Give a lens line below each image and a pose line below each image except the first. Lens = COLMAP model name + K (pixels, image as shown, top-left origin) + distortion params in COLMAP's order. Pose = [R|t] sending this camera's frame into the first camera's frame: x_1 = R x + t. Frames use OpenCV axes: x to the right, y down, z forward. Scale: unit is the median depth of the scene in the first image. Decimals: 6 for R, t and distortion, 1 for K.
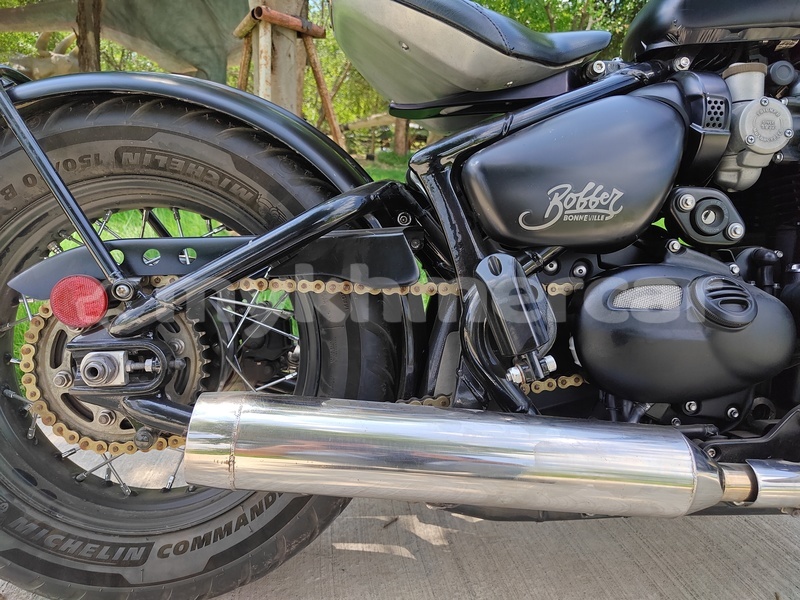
lens RADIAL K [[545.6, 0, 399.0], [0, 545.6, 303.6], [0, 0, 1]] dist [-0.003418, -0.002900]
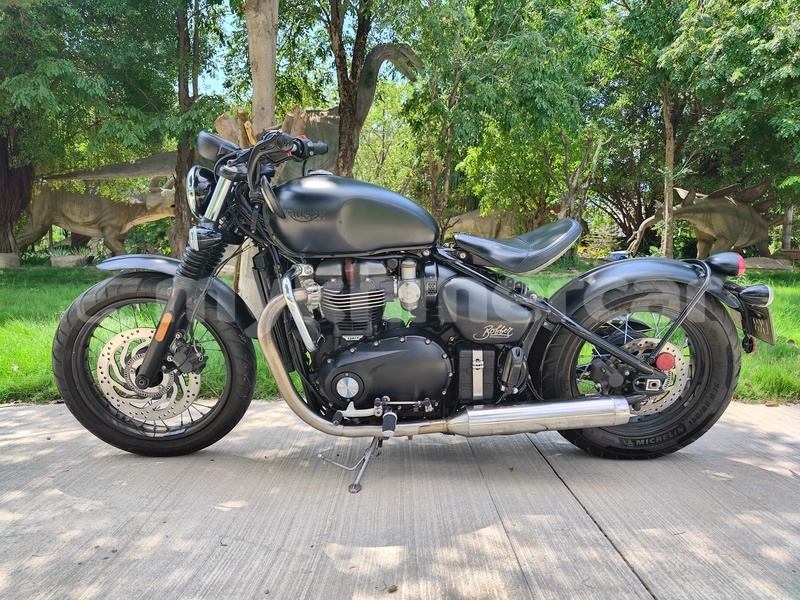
lens RADIAL K [[534.9, 0, 400.0], [0, 534.9, 300.0], [0, 0, 1]] dist [0.068901, -0.071451]
pose [[0.989664, -0.023162, -0.141521, 1.551968], [-0.003655, 0.982475, -0.186360, 0.353546], [0.143357, 0.184951, 0.972235, -1.685116]]
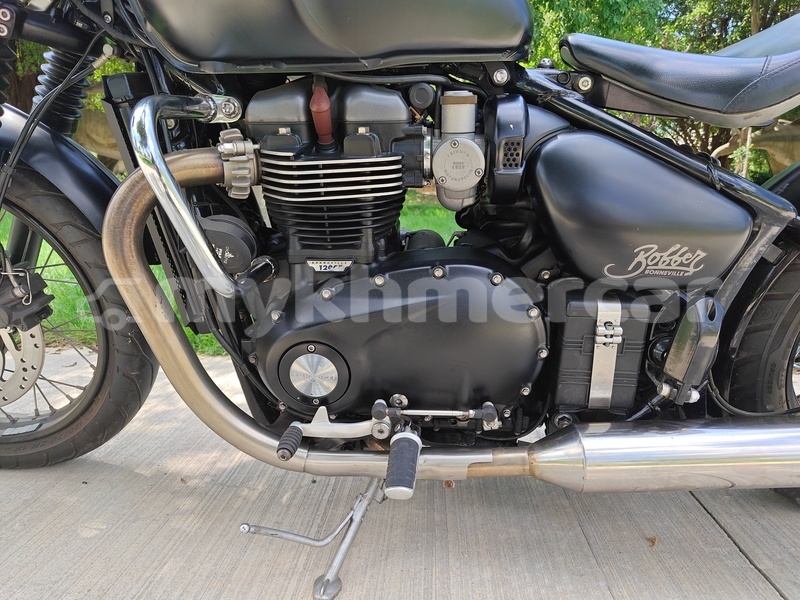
lens RADIAL K [[538.5, 0, 402.2], [0, 538.5, 306.9], [0, 0, 1]] dist [0.041409, -0.028898]
pose [[0.979244, 0.027061, -0.200872, 1.369049], [-0.038904, 0.997715, -0.055244, 0.213023], [0.198918, 0.061912, 0.978058, -0.407948]]
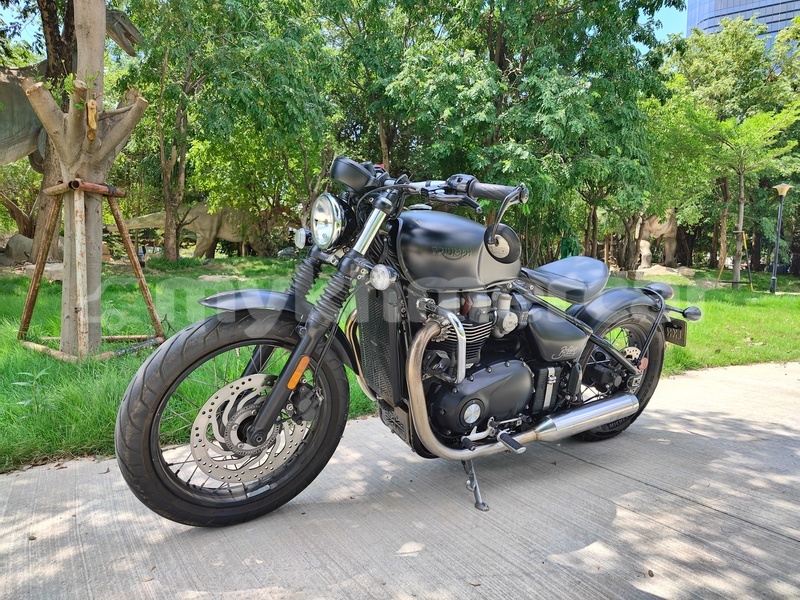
lens RADIAL K [[536.8, 0, 396.2], [0, 536.8, 302.5], [0, 0, 1]] dist [0.055221, -0.038450]
pose [[0.918268, -0.047146, 0.393142, -0.259481], [0.113320, 0.982647, -0.146842, 0.118740], [-0.379397, 0.179391, 0.907677, -1.592850]]
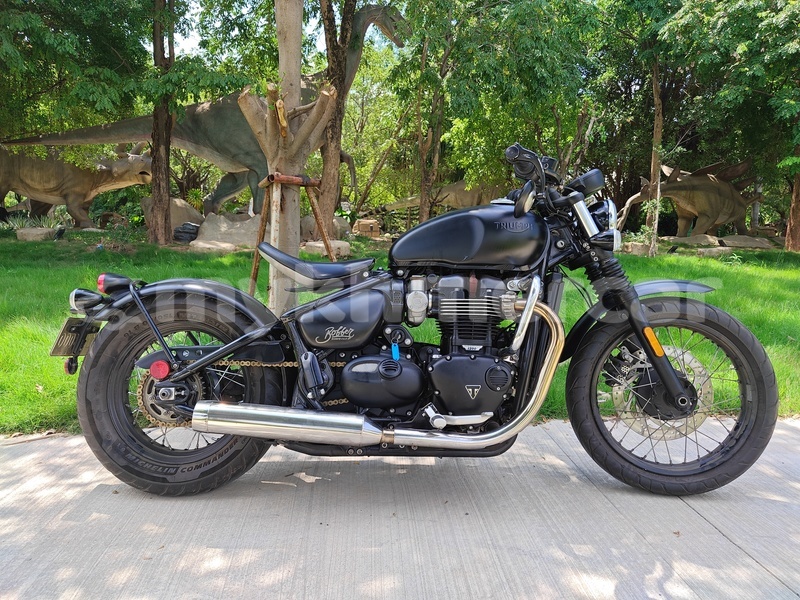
lens RADIAL K [[536.8, 0, 396.2], [0, 536.8, 302.5], [0, 0, 1]] dist [0.055221, -0.038450]
pose [[0.995998, -0.010308, -0.088778, 0.761171], [-0.000930, 0.992077, -0.125625, 0.002708], [0.089370, 0.125205, 0.988098, -1.451925]]
